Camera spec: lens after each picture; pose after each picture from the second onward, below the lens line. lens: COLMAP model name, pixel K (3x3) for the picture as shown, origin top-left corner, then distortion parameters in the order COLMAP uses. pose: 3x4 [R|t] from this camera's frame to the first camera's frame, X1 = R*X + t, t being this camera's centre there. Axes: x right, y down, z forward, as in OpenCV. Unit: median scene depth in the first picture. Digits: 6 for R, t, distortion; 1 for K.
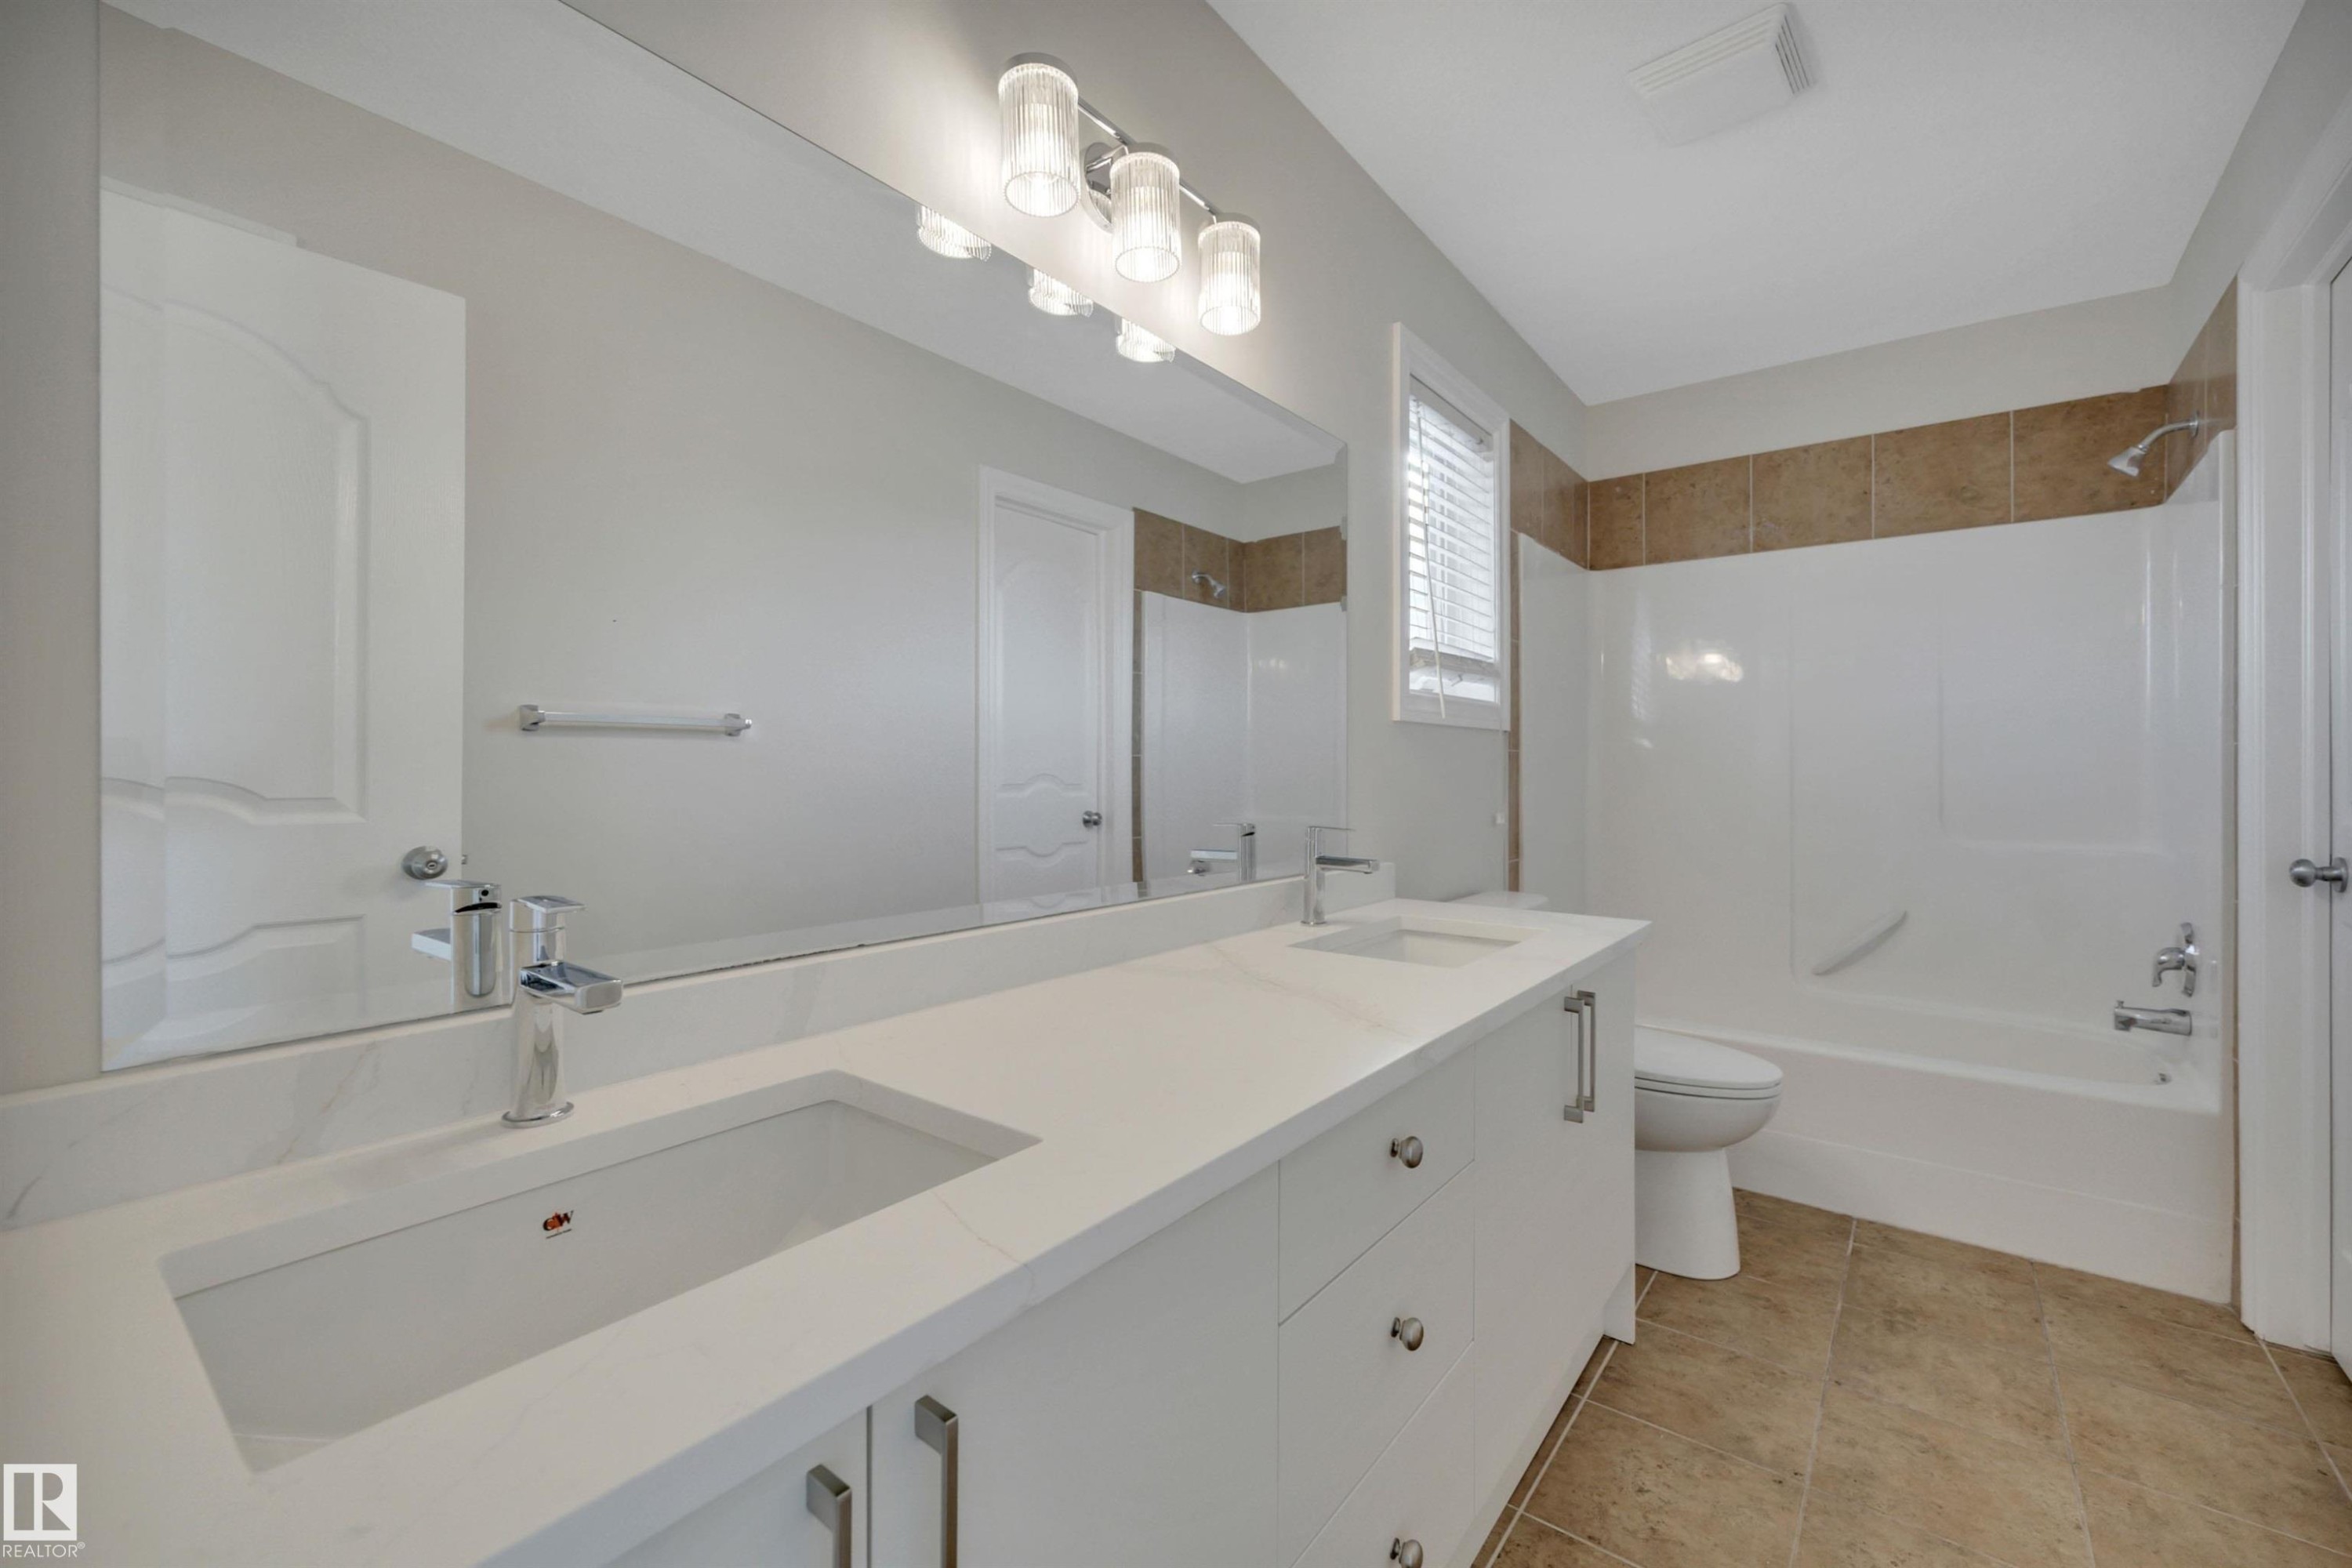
lens RADIAL K [[966.7, 0, 1190.8], [0, 966.7, 771.3], [0, 0, 1]] dist [-0.001593, -0.000242]
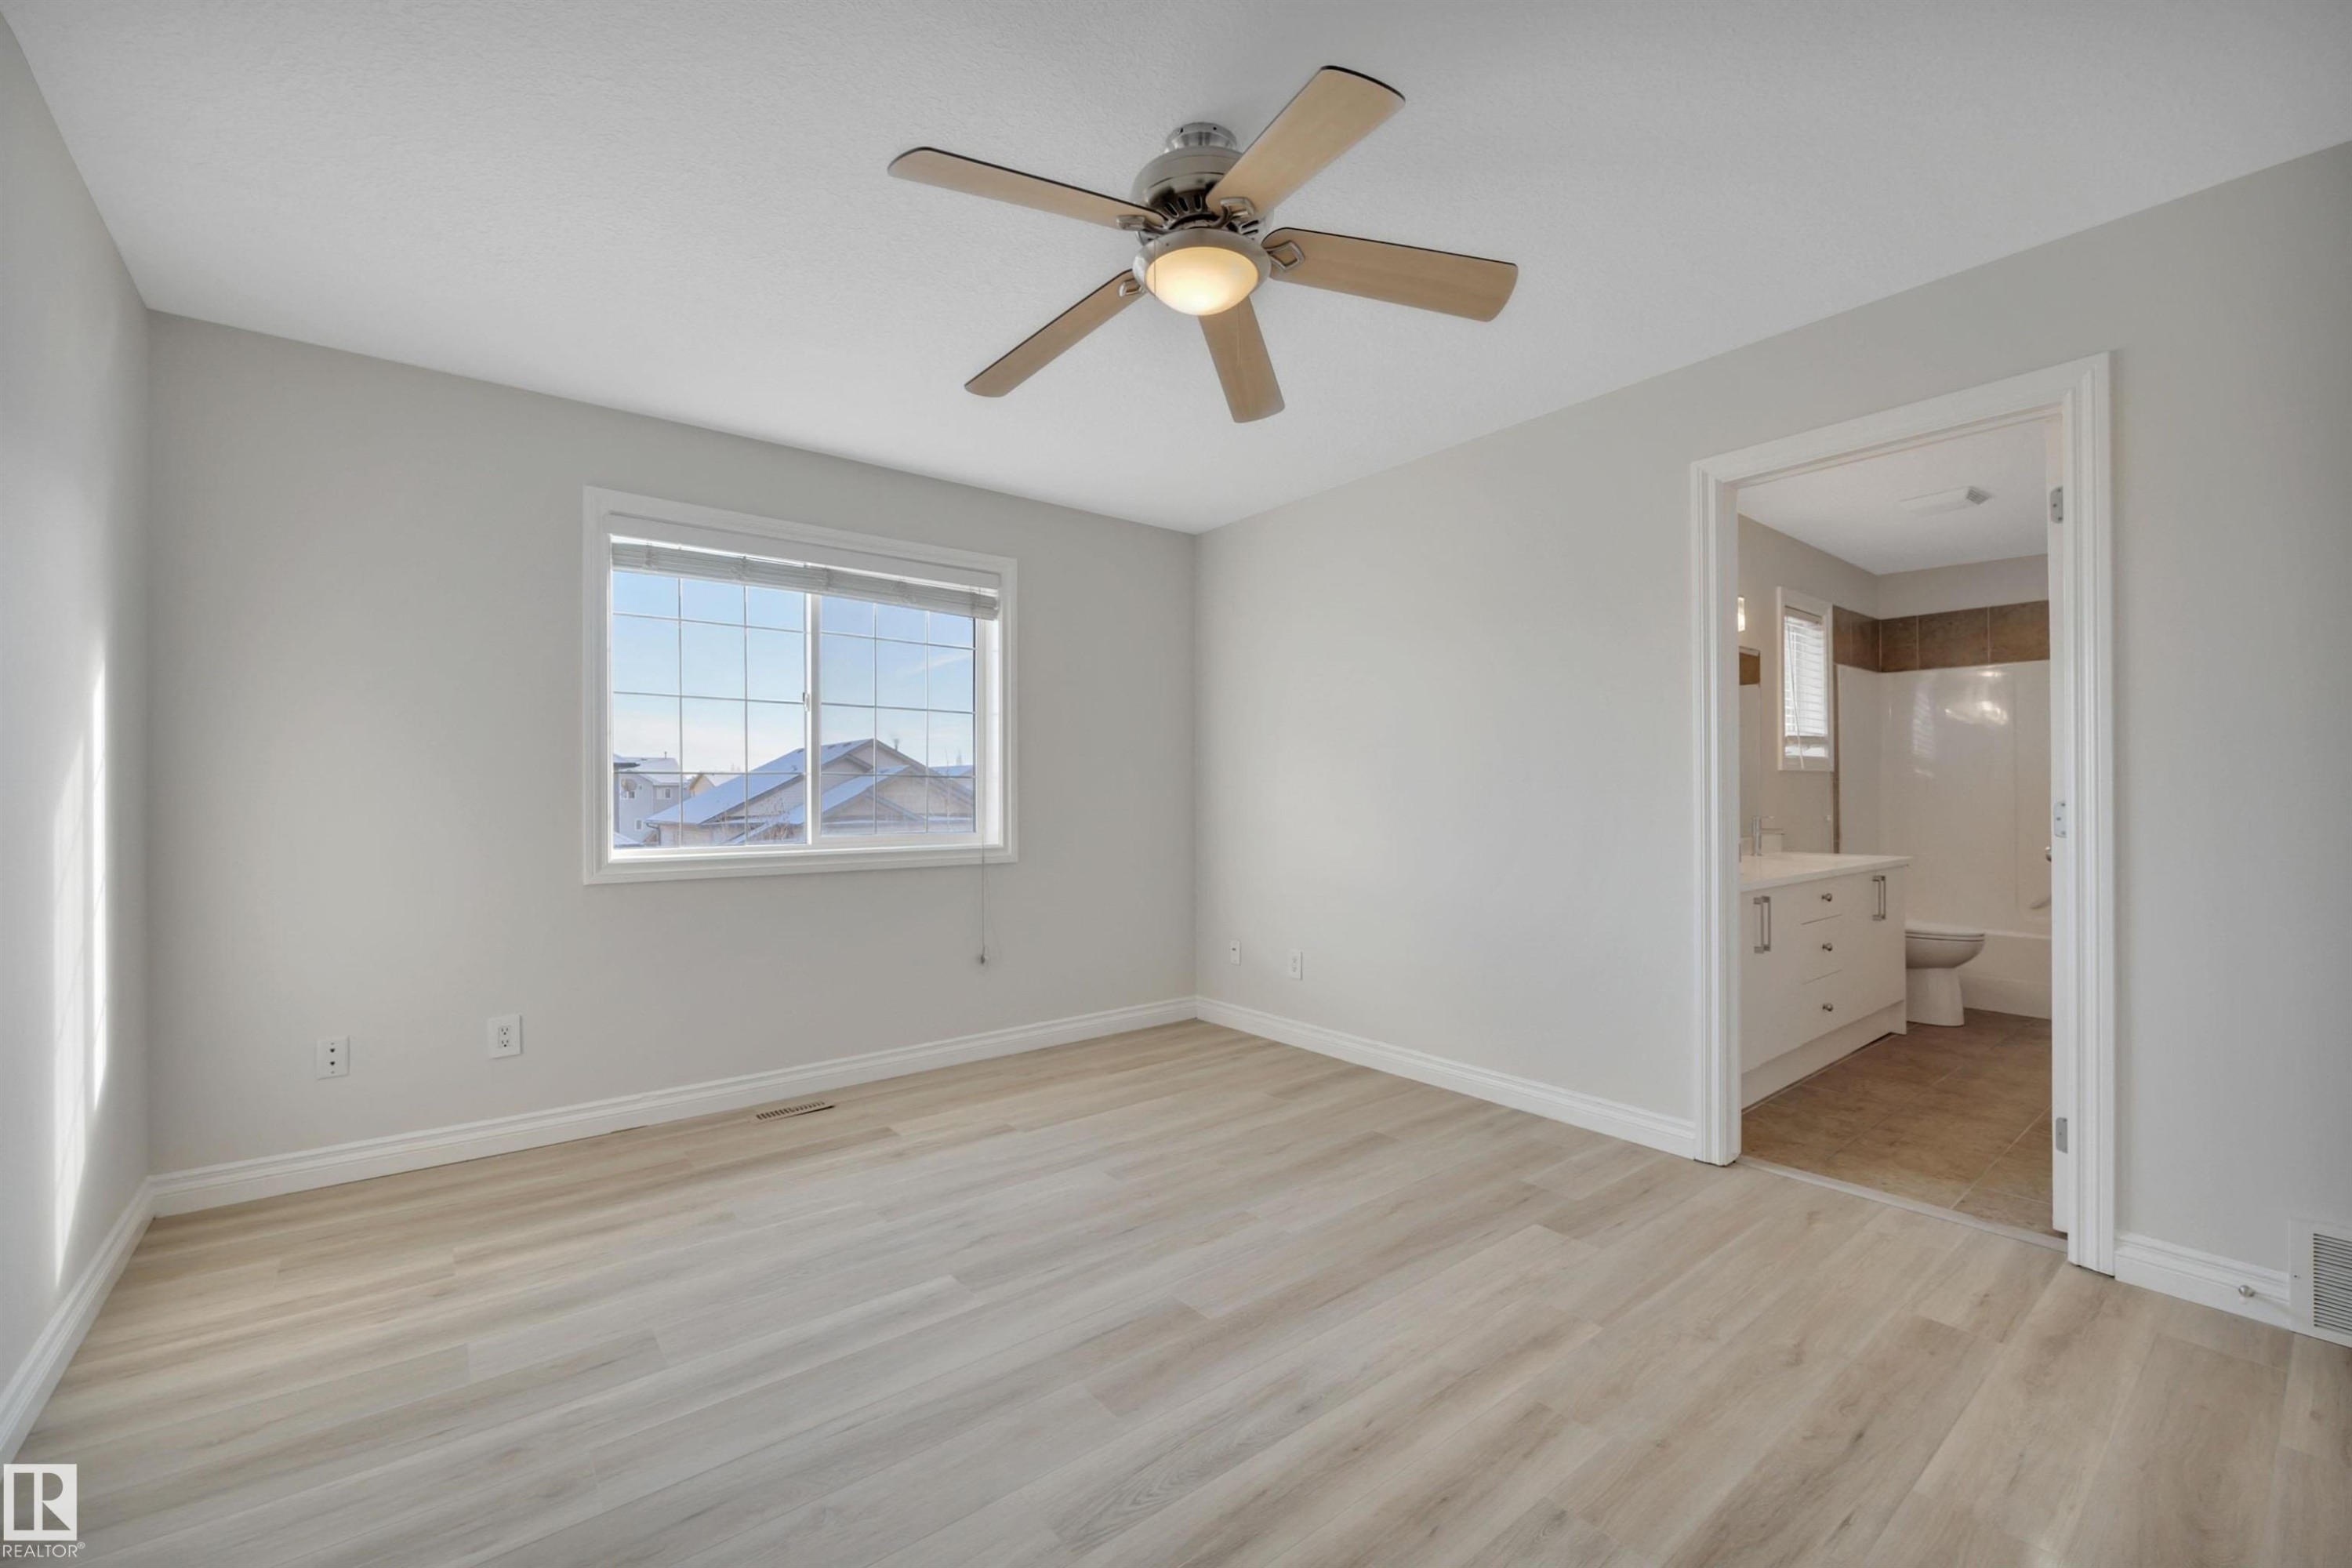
lens RADIAL K [[966.7, 0, 1181.6], [0, 966.7, 804.0], [0, 0, 1]] dist [-0.001593, -0.000242]
pose [[0.972747, -0.005835, -0.231795, -0.471222], [0.006830, 0.999971, 0.003489, 0.005503], [0.231768, -0.004978, 0.972758, -1.130199]]
